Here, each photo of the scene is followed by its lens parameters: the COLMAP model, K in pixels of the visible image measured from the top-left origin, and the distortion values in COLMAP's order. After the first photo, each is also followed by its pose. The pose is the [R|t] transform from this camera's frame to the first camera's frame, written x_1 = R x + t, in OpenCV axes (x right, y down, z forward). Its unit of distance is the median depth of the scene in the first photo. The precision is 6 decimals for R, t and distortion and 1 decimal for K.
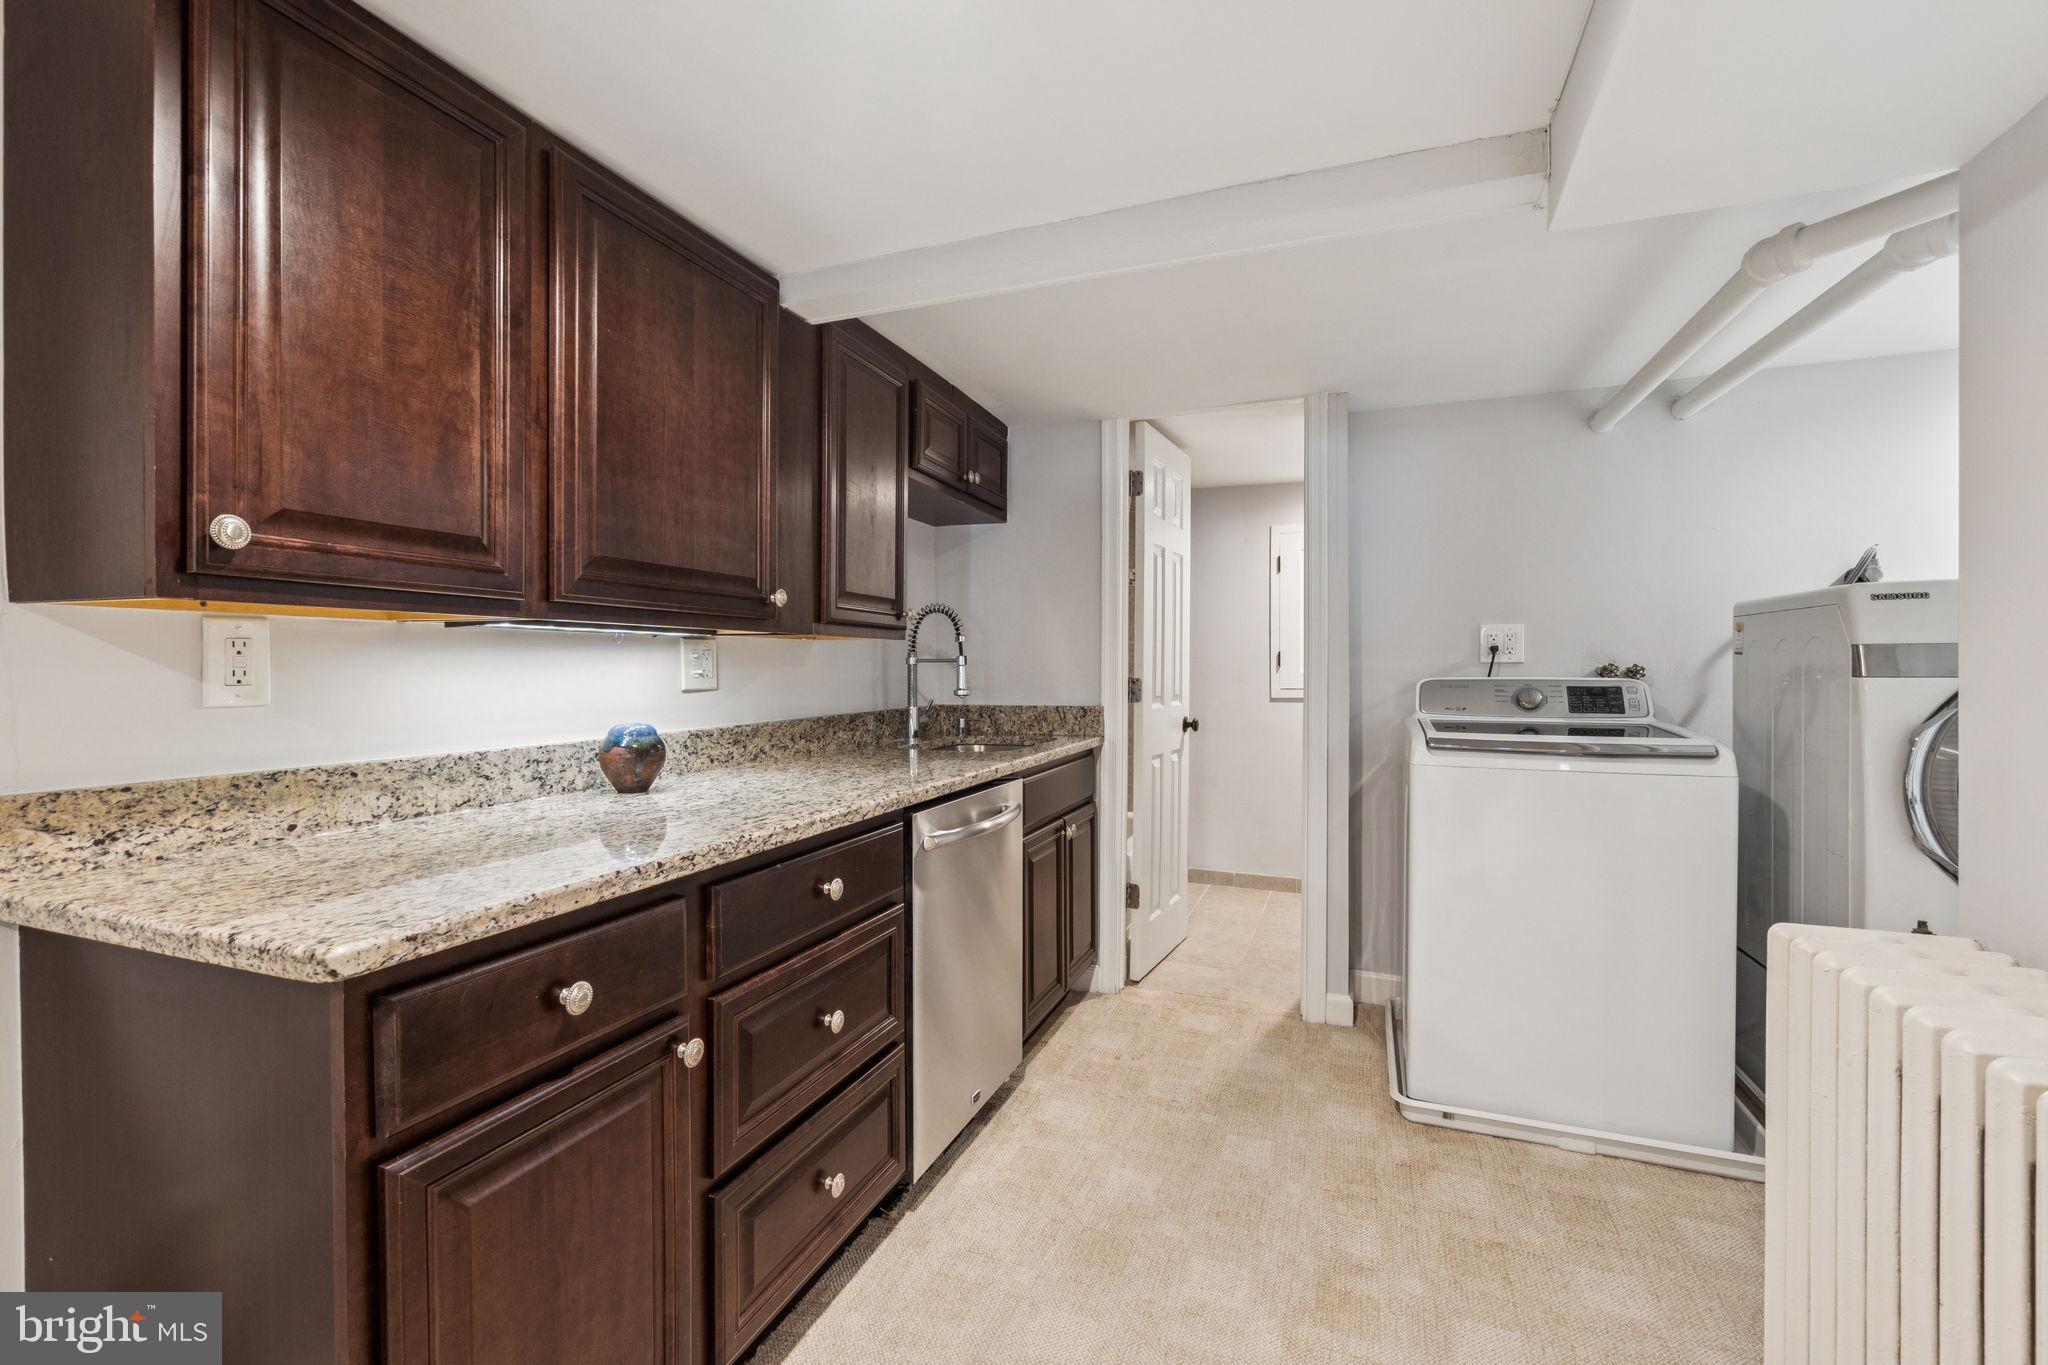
lens RADIAL K [[886.4, 0, 1021.4], [0, 886.4, 674.0], [0, 0, 1]] dist [-0.010070, 0.000762]
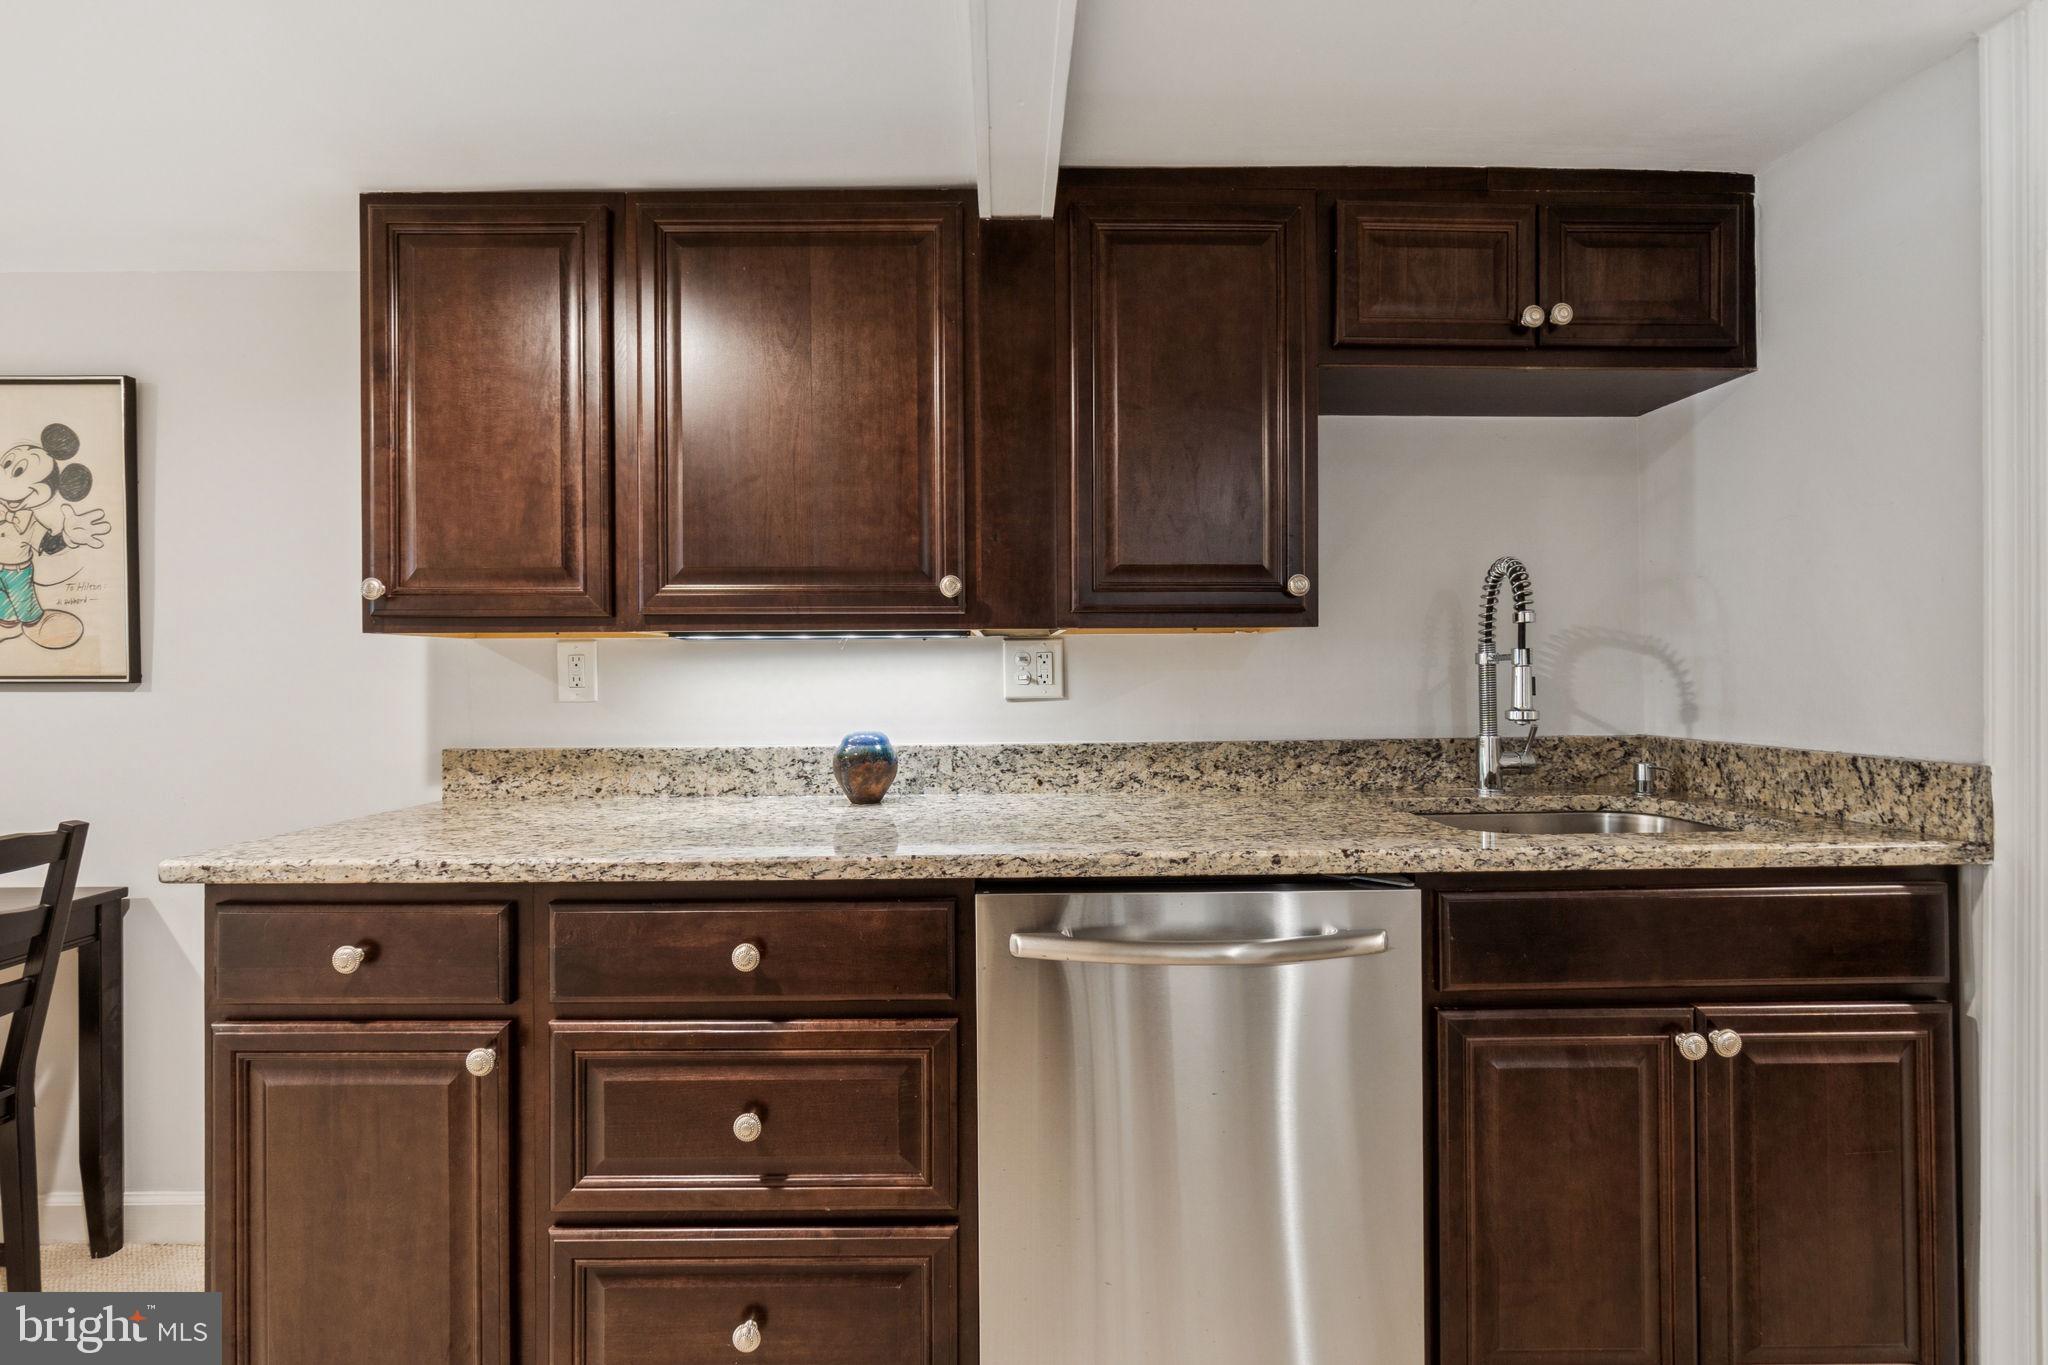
lens RADIAL K [[886.4, 0, 1025.7], [0, 886.4, 672.1], [0, 0, 1]] dist [-0.010070, 0.000762]
pose [[0.362826, -0.004187, -0.931847, 0.679253], [-0.000490, 0.999989, -0.004684, -0.005708], [0.931857, 0.002156, 0.362820, 1.055565]]
